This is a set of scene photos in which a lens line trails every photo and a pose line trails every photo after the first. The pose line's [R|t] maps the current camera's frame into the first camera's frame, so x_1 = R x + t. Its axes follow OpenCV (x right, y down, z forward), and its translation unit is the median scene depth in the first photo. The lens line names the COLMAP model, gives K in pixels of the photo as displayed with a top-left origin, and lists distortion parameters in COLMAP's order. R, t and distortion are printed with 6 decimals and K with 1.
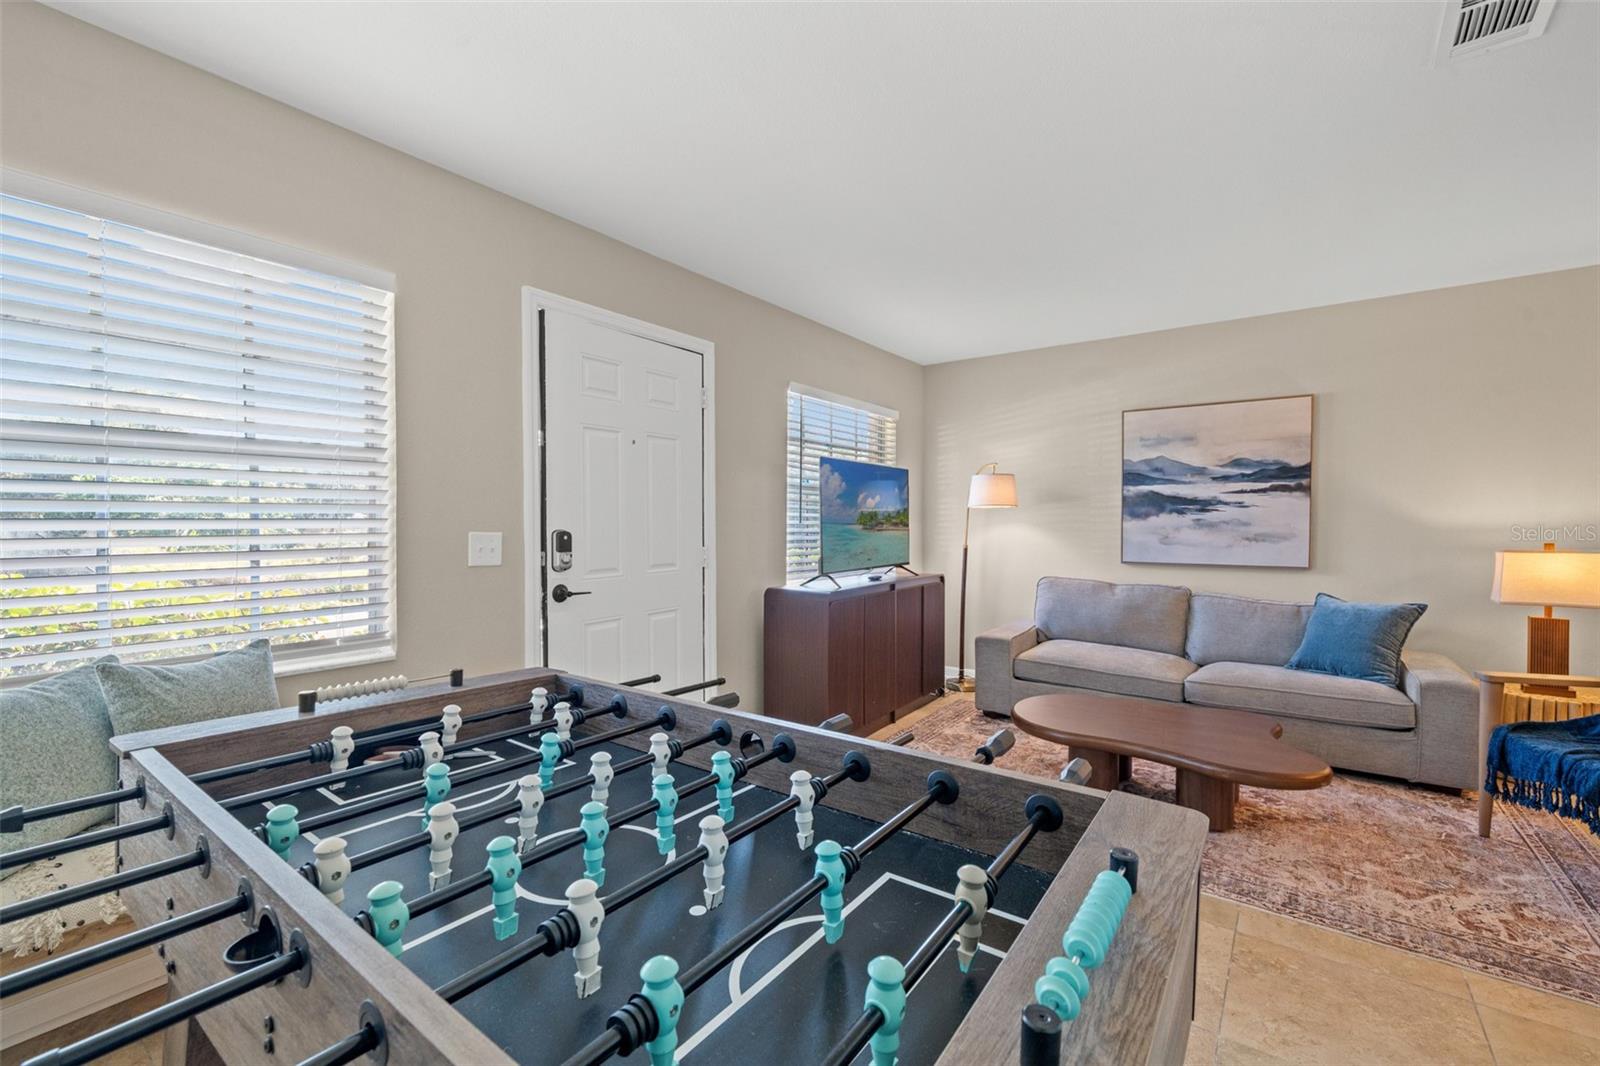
lens RADIAL K [[681.9, 0, 800.0], [0, 681.9, 533.0], [0, 0, 1]] dist [-0.000913, -0.000088]
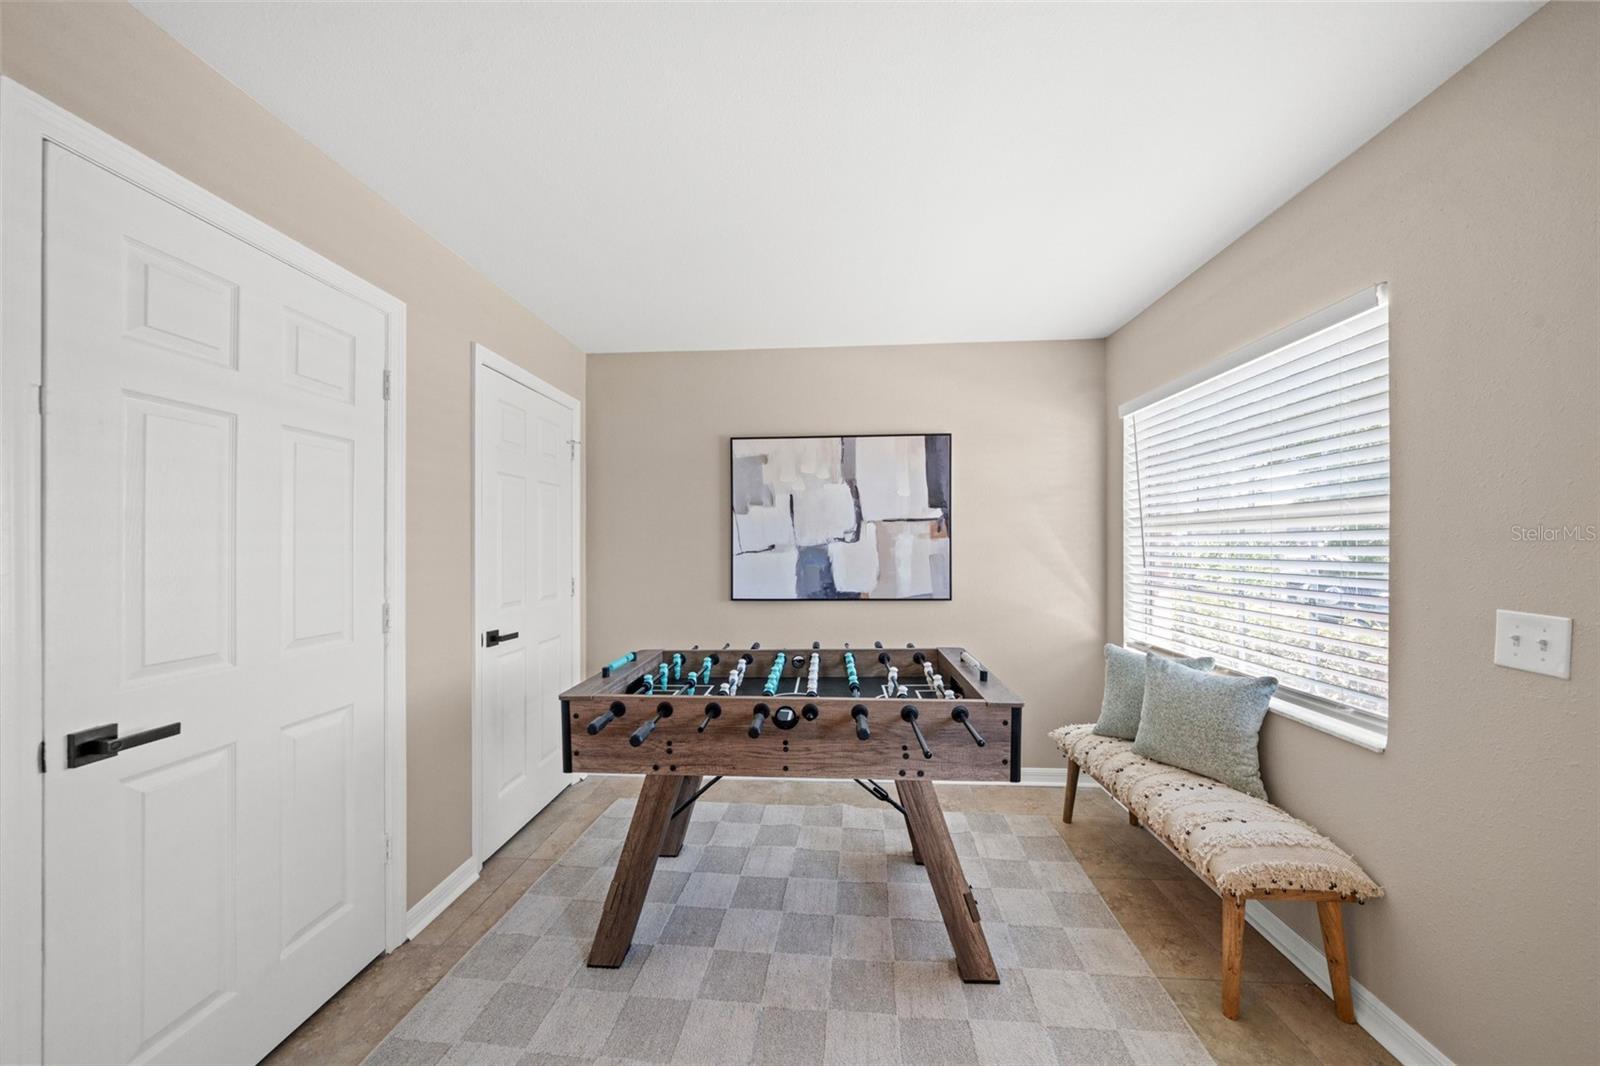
lens RADIAL K [[546.7, 0, 803.8], [0, 546.7, 545.7], [0, 0, 1]] dist [-0.004303, 0.000003]
pose [[-0.840789, 0.004128, -0.541347, 0.262663], [-0.010167, 0.999674, 0.023414, -0.054078], [0.541267, 0.025190, -0.840473, 0.931575]]
